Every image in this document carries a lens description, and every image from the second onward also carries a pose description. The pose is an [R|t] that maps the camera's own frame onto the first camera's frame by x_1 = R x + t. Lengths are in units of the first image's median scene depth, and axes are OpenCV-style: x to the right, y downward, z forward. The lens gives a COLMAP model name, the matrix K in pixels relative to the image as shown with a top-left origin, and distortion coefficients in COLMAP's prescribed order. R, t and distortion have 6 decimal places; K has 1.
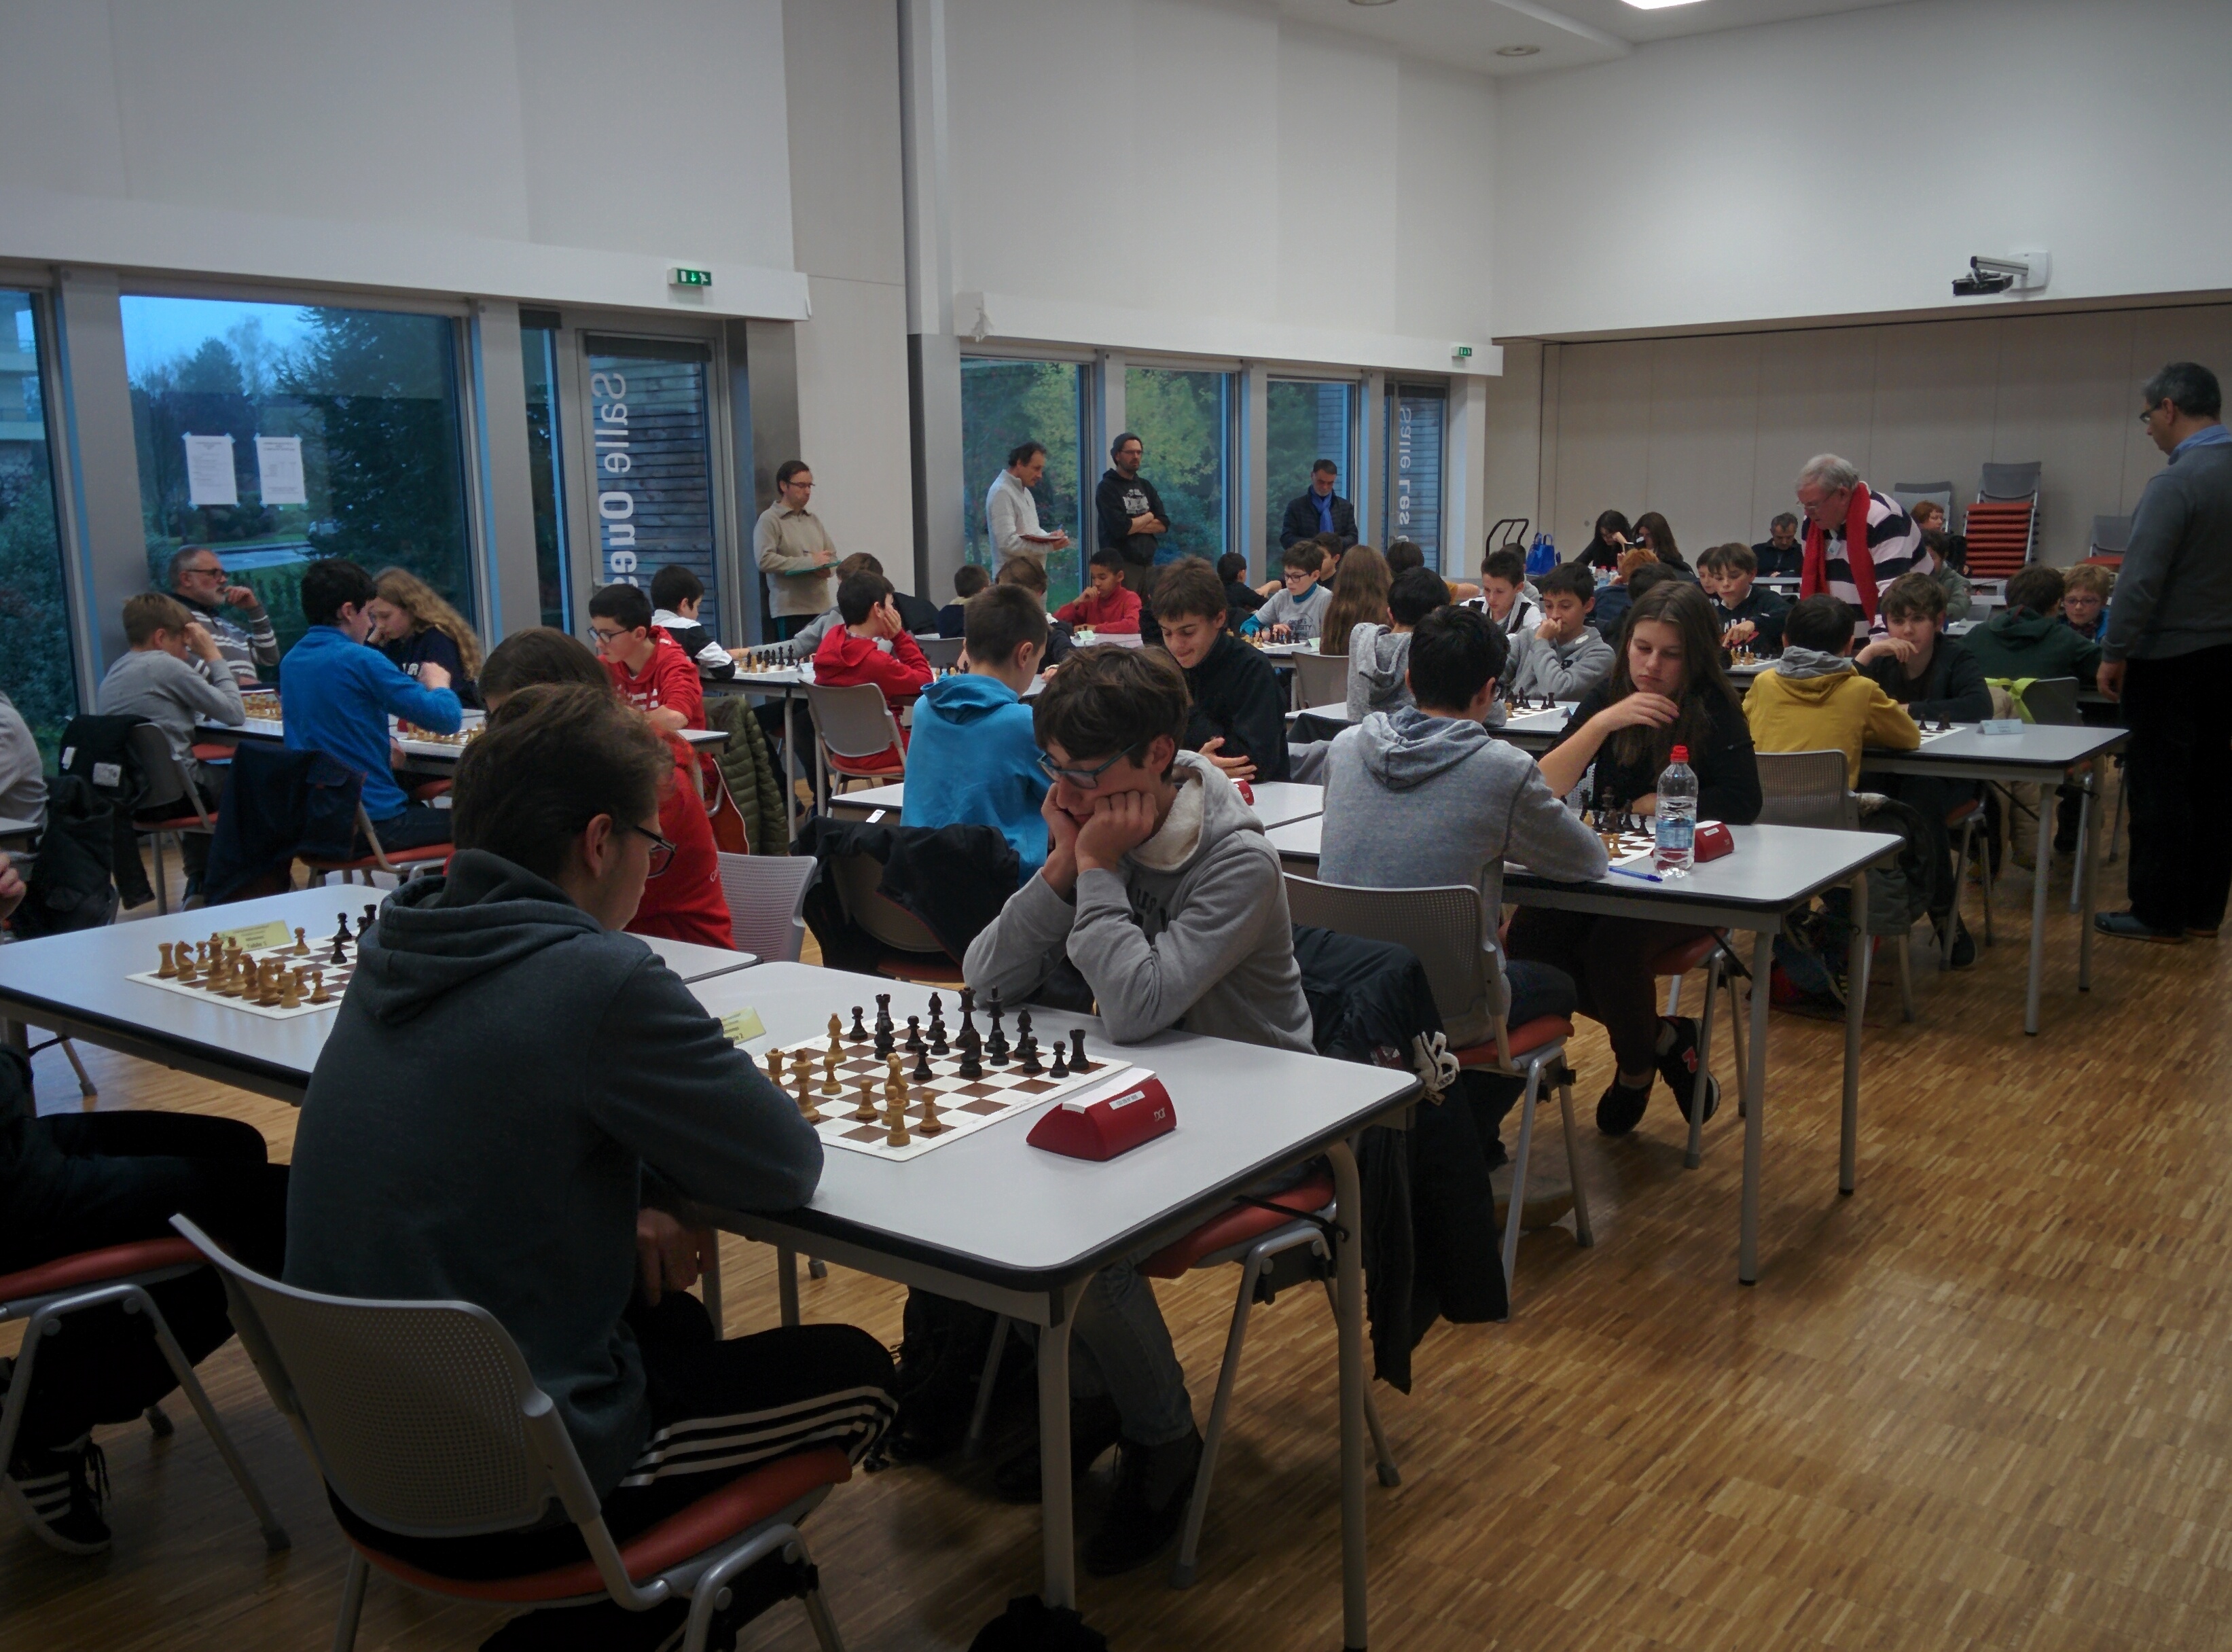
lens RADIAL K [[1998.0, 0, 1098.7], [0, 1998.0, 868.9], [0, 0, 1]] dist [0.083600, -0.111538]
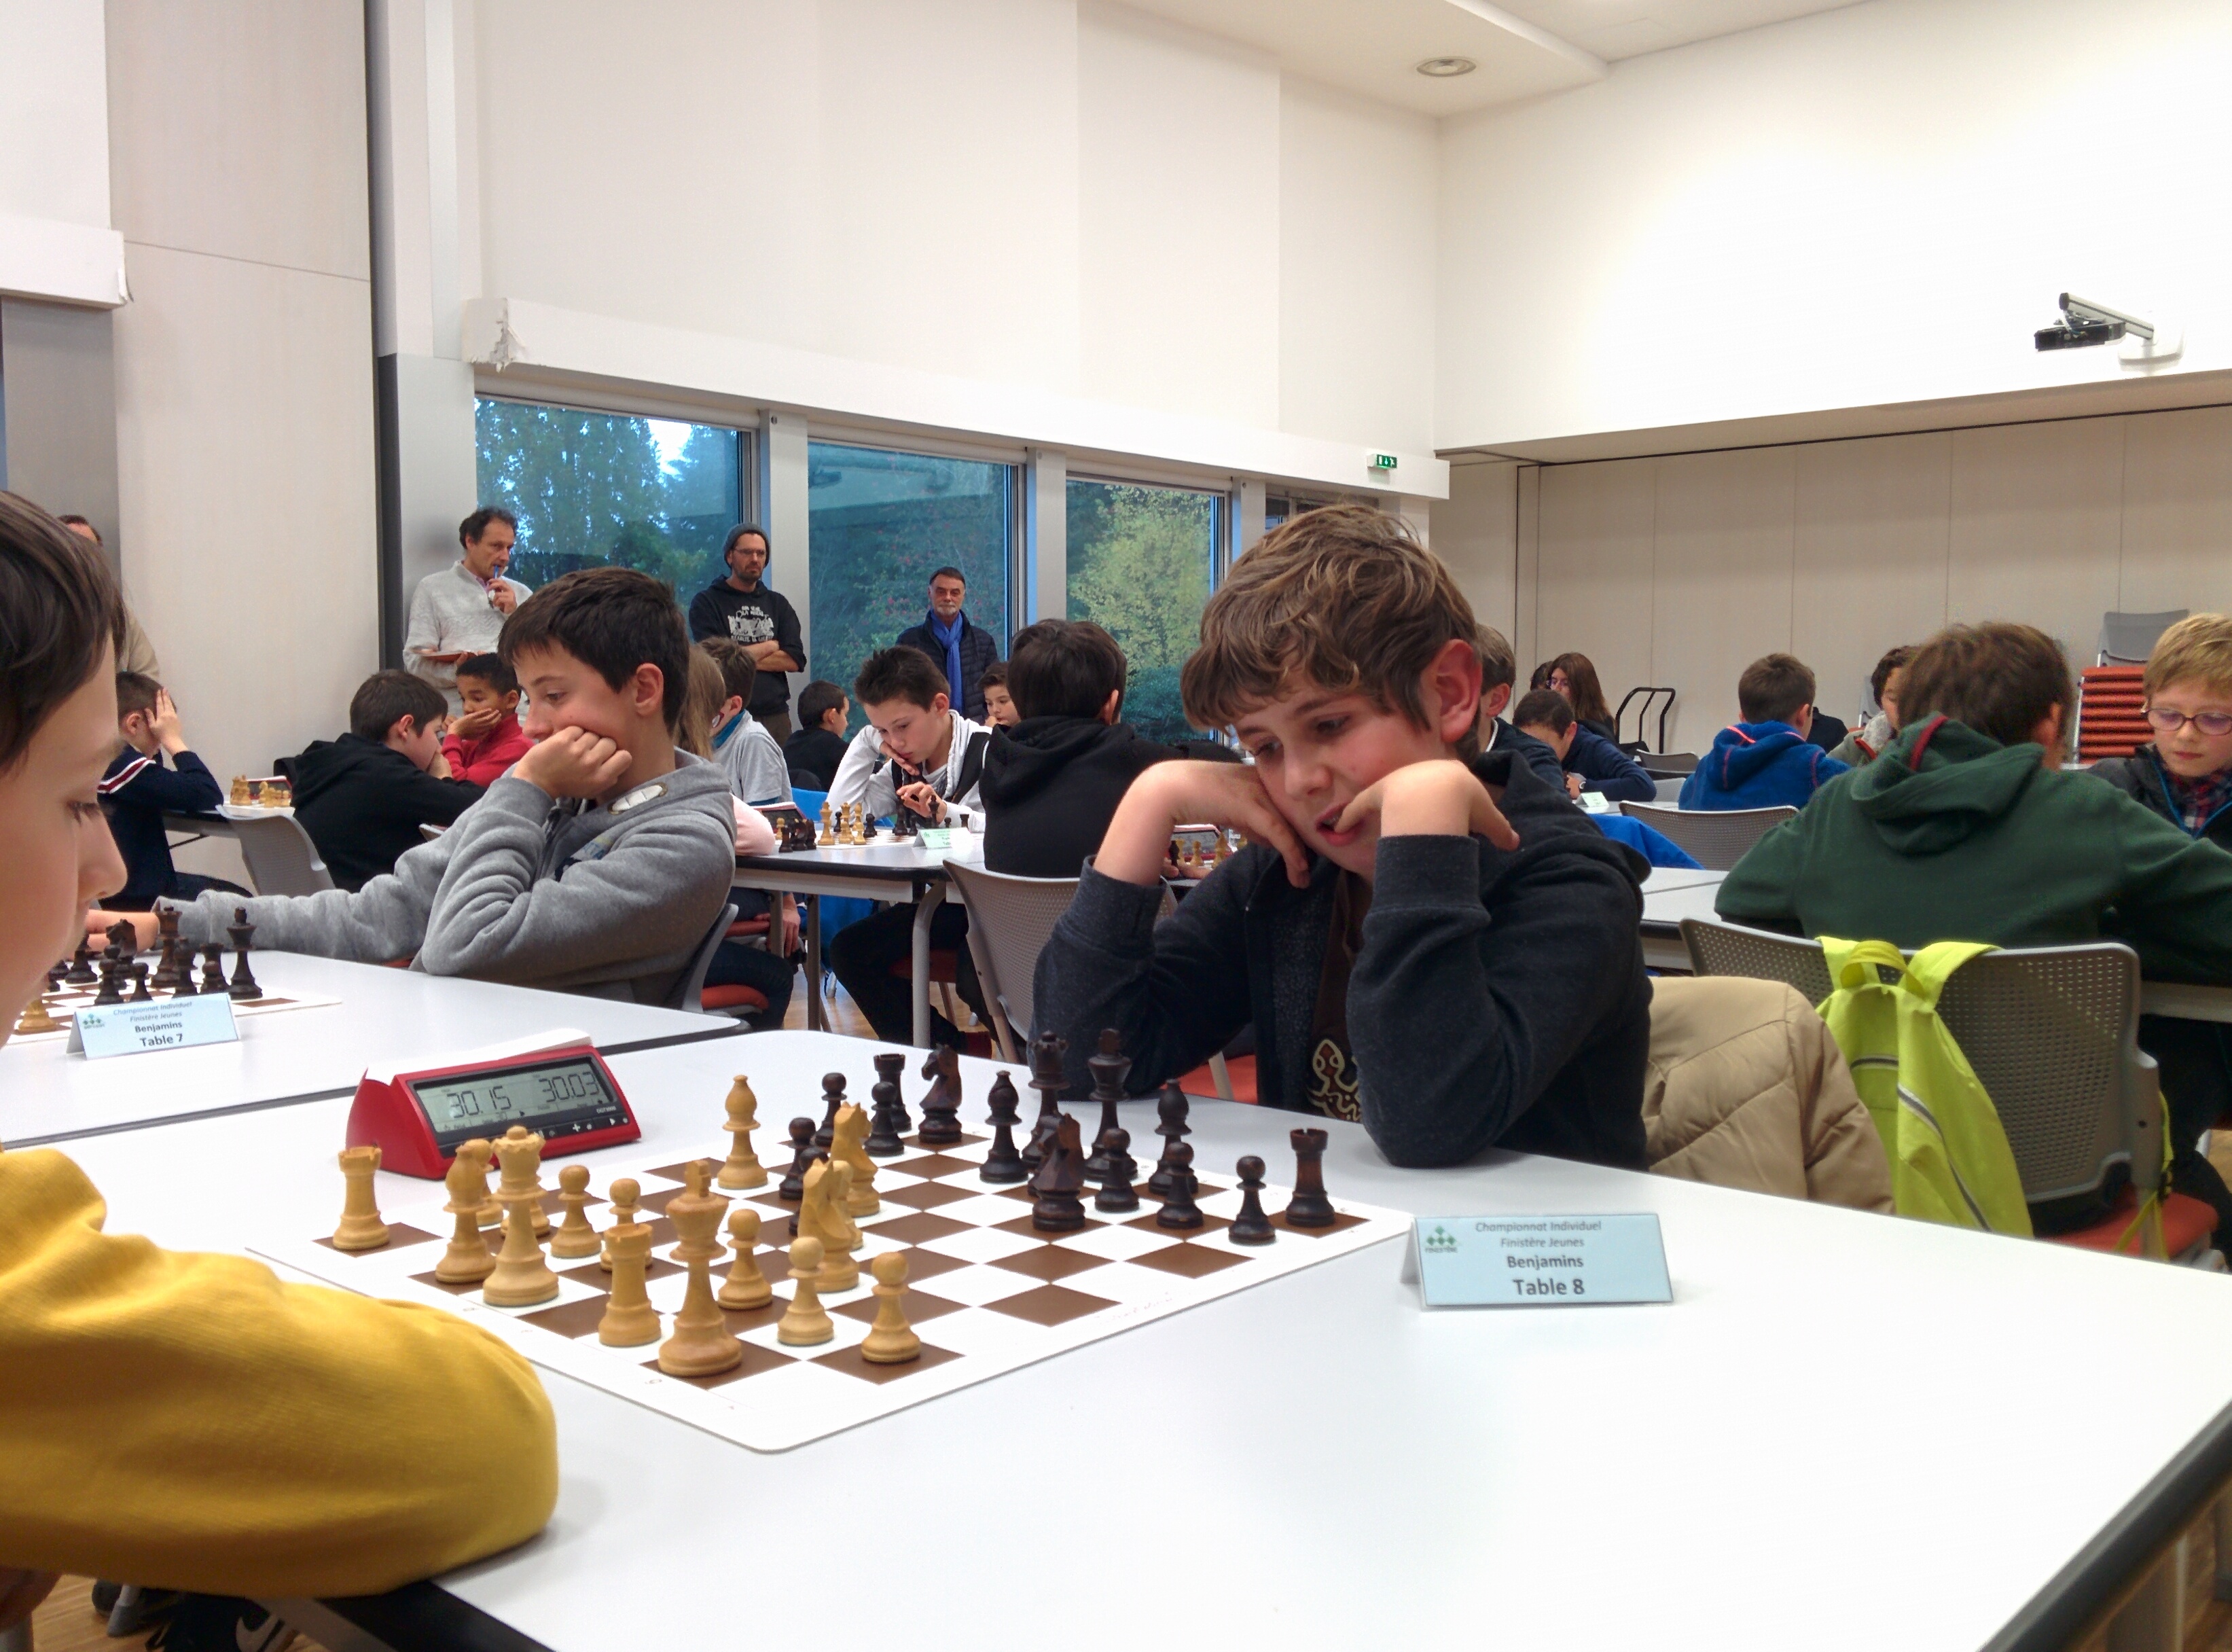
lens RADIAL K [[1998.0, 0, 1114.0], [0, 1998.0, 821.6], [0, 0, 1]] dist [0.083600, -0.111538]
pose [[0.996957, 0.020056, -0.075328, 0.218438], [-0.029369, 0.991768, -0.124635, -0.043604], [0.072208, 0.126468, 0.989339, 0.423426]]
